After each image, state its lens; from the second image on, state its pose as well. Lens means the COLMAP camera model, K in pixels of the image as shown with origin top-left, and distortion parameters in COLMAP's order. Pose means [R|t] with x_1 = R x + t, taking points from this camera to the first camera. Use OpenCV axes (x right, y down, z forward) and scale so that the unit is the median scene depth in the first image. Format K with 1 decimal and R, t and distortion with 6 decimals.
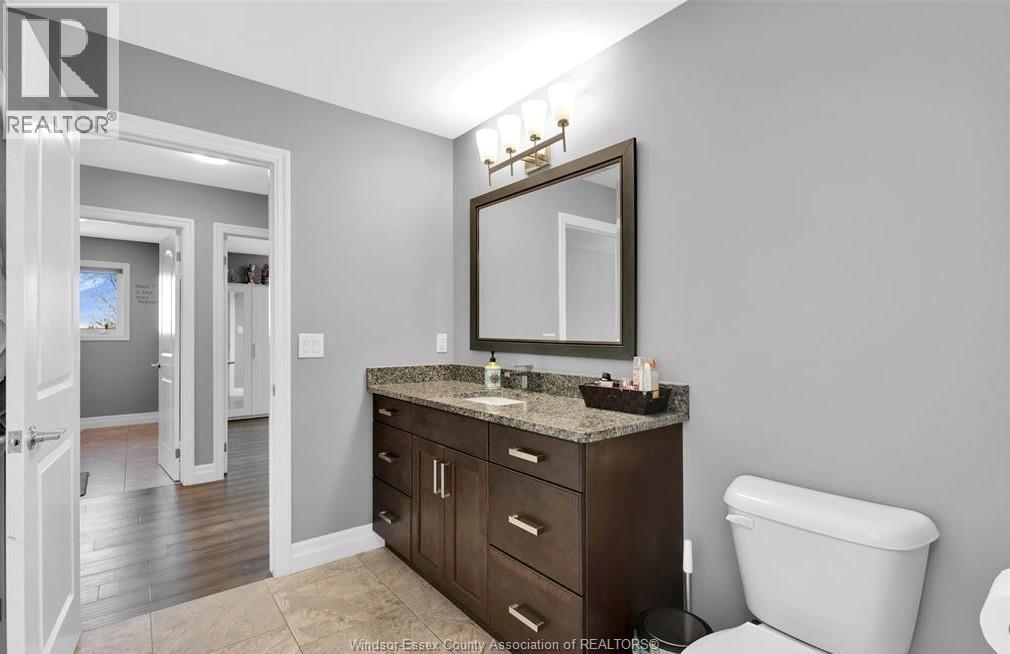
lens RADIAL K [[465.4, 0, 503.1], [0, 465.4, 329.9], [0, 0, 1]] dist [-0.008087, -0.002670]
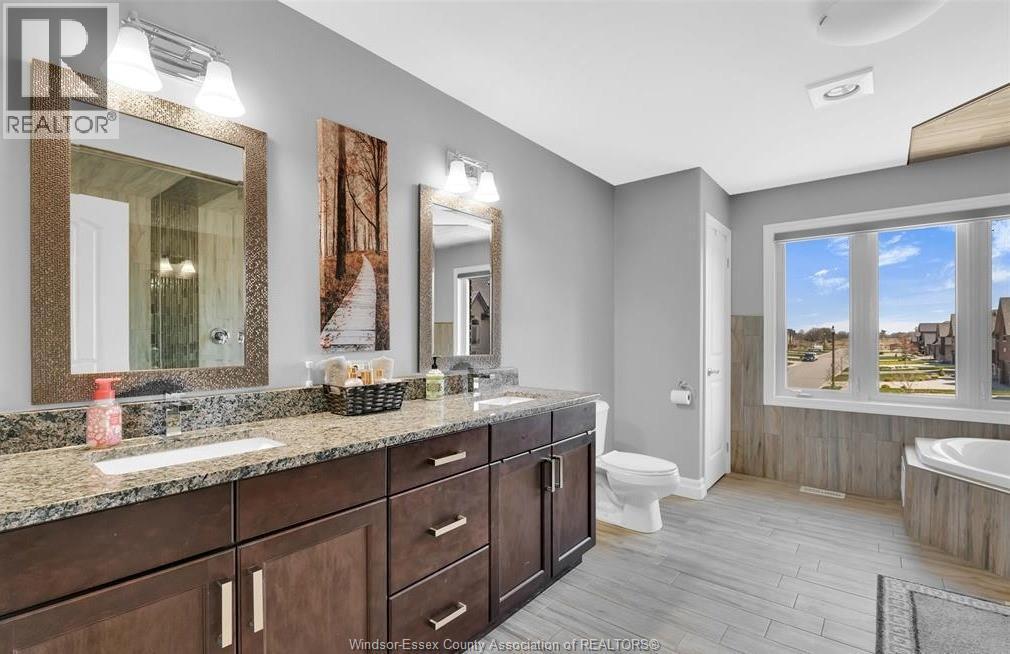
lens RADIAL K [[465.4, 0, 504.8], [0, 465.4, 332.9], [0, 0, 1]] dist [-0.008087, -0.002670]
pose [[-0.199094, -0.001407, 0.979979, -0.869538], [-0.010748, 0.999942, -0.000748, -0.002249], [-0.979921, -0.010682, -0.199098, 0.976509]]
